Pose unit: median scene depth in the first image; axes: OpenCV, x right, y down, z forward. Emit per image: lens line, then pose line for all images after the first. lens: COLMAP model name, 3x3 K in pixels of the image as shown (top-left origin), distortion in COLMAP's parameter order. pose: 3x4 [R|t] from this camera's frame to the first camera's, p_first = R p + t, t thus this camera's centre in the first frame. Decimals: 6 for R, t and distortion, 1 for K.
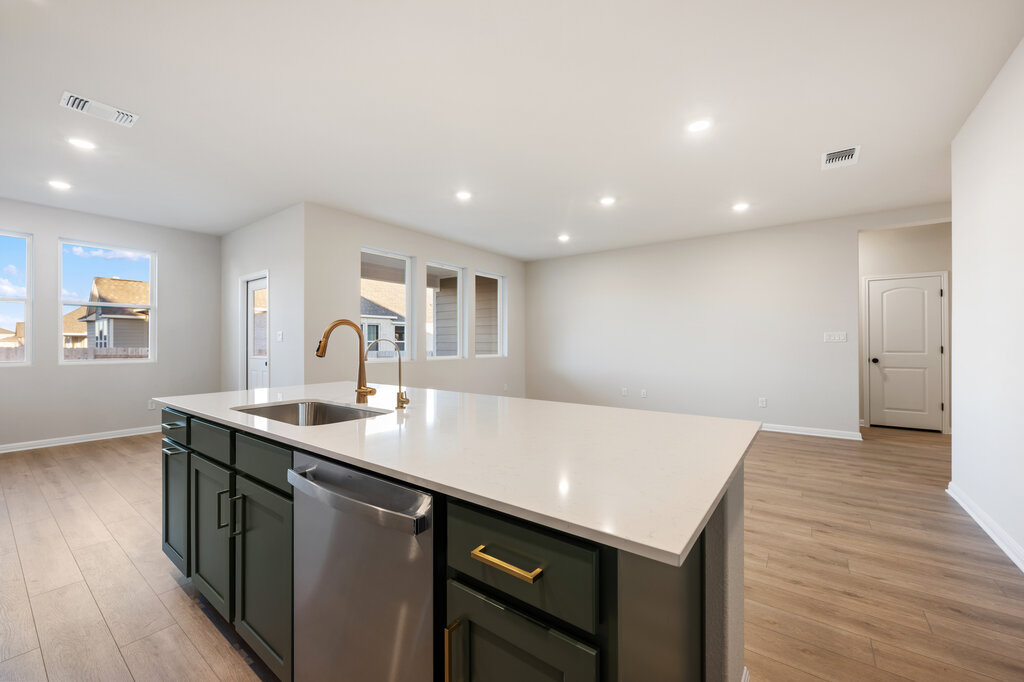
lens RADIAL K [[408.8, 0, 505.8], [0, 408.8, 339.6], [0, 0, 1]] dist [0.002033, -0.000588]
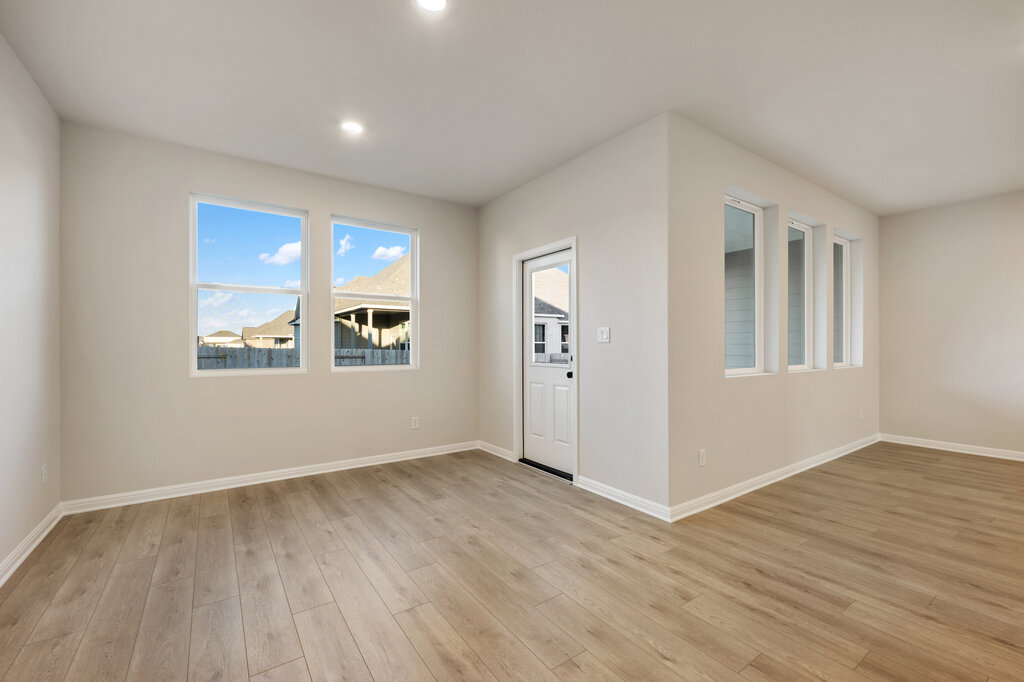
lens RADIAL K [[423.0, 0, 502.1], [0, 423.0, 358.0], [0, 0, 1]] dist [-0.001356, 0.000389]
pose [[0.949323, 0.011180, -0.314102, -0.382517], [0.001715, 0.999168, 0.040746, -0.000179], [0.314296, -0.039220, 0.948514, 0.237405]]
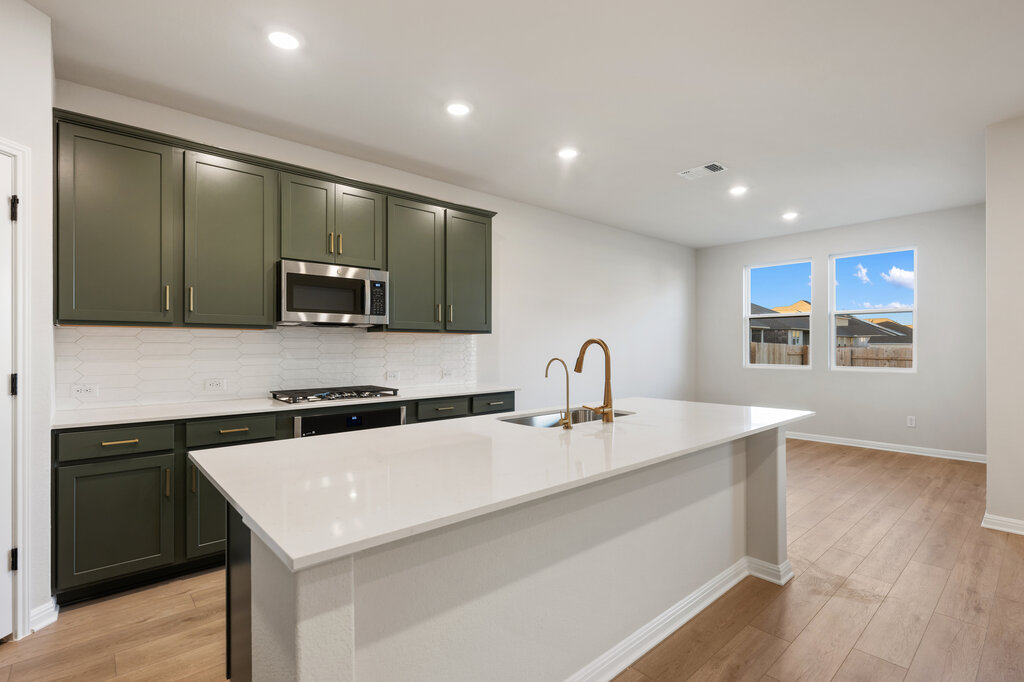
lens RADIAL K [[493.0, 0, 512.2], [0, 493.0, 343.8], [0, 0, 1]] dist [-0.001657, -0.000530]
pose [[-0.180248, -0.003957, -0.983613, 0.258872], [0.013998, 0.999880, -0.006588, -0.007412], [0.983521, -0.014956, -0.180172, 0.313467]]
